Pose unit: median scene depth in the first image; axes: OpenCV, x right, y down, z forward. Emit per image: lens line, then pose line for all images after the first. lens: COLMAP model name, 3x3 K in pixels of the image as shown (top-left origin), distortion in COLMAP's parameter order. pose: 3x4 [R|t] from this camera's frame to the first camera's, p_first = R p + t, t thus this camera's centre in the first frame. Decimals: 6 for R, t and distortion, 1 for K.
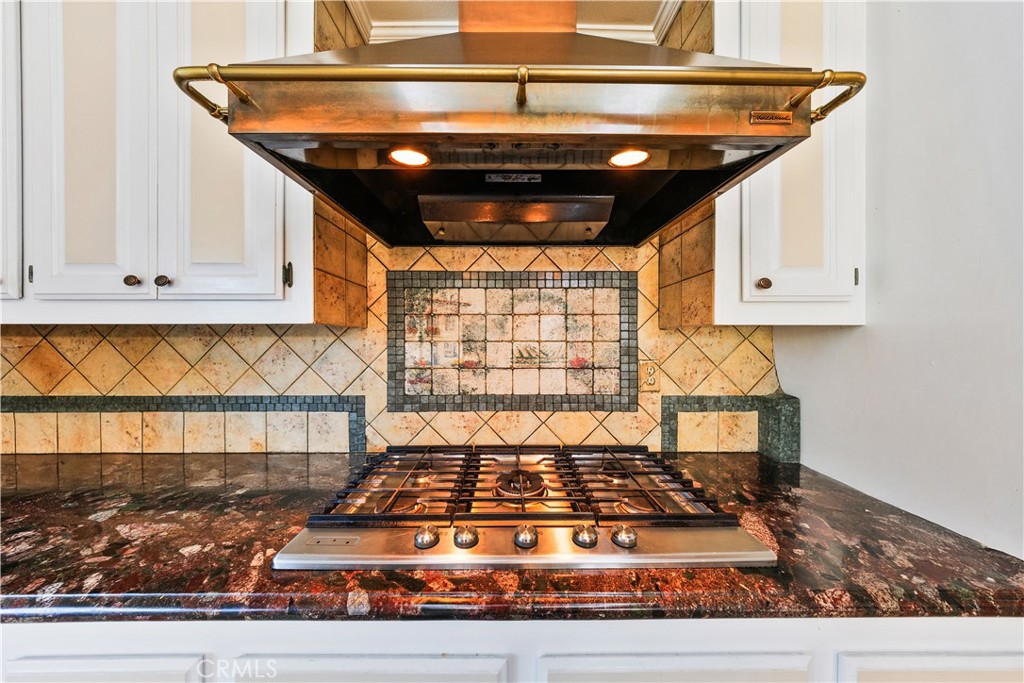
lens RADIAL K [[290.0, 0, 512.0], [0, 290.0, 341.5], [0, 0, 1]] dist [-0.001099, -0.000052]
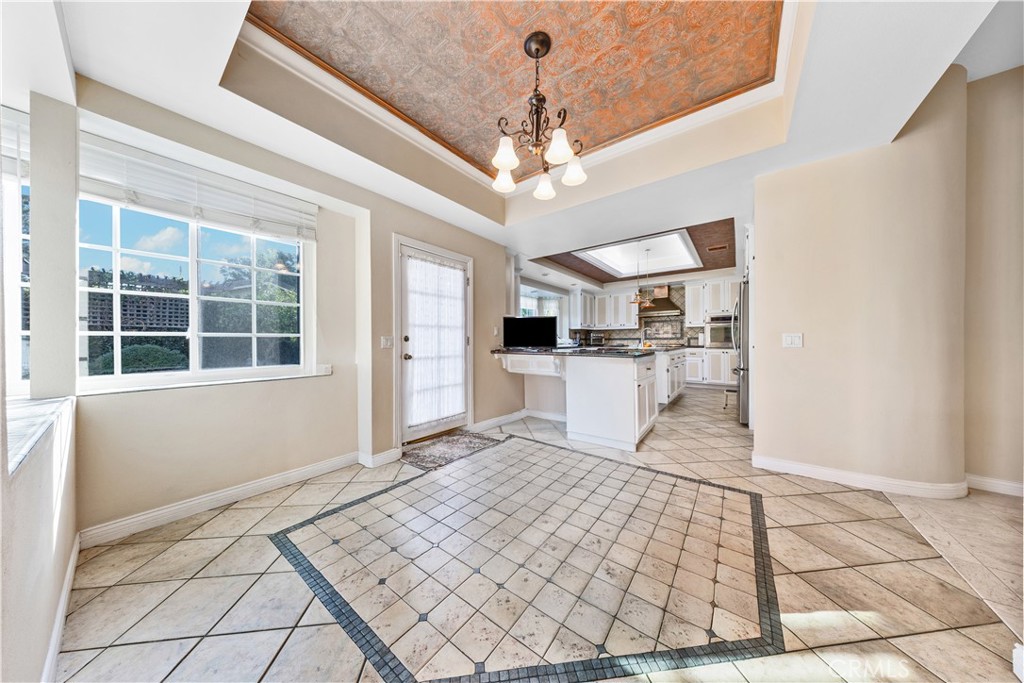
lens RADIAL K [[299.6, 0, 509.5], [0, 299.6, 343.5], [0, 0, 1]] dist [-0.000537, -0.000061]
pose [[0.790202, -0.004910, -0.612827, 1.540841], [0.002722, 0.999986, -0.004503, 0.359073], [0.612840, 0.001890, 0.790205, -7.185008]]
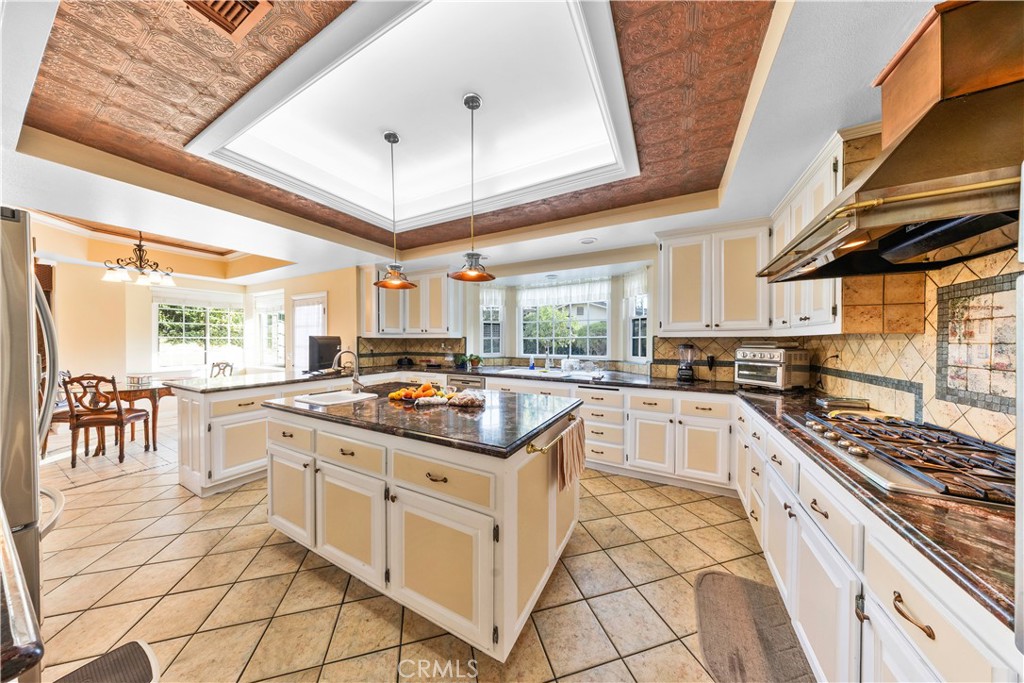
lens RADIAL K [[299.6, 0, 509.5], [0, 299.6, 343.5], [0, 0, 1]] dist [-0.000537, -0.000061]
pose [[-0.486408, 0.007372, -0.873701, 1.617327], [-0.008724, 0.999874, 0.013293, -0.000293], [0.873688, 0.014088, -0.486282, 0.002838]]
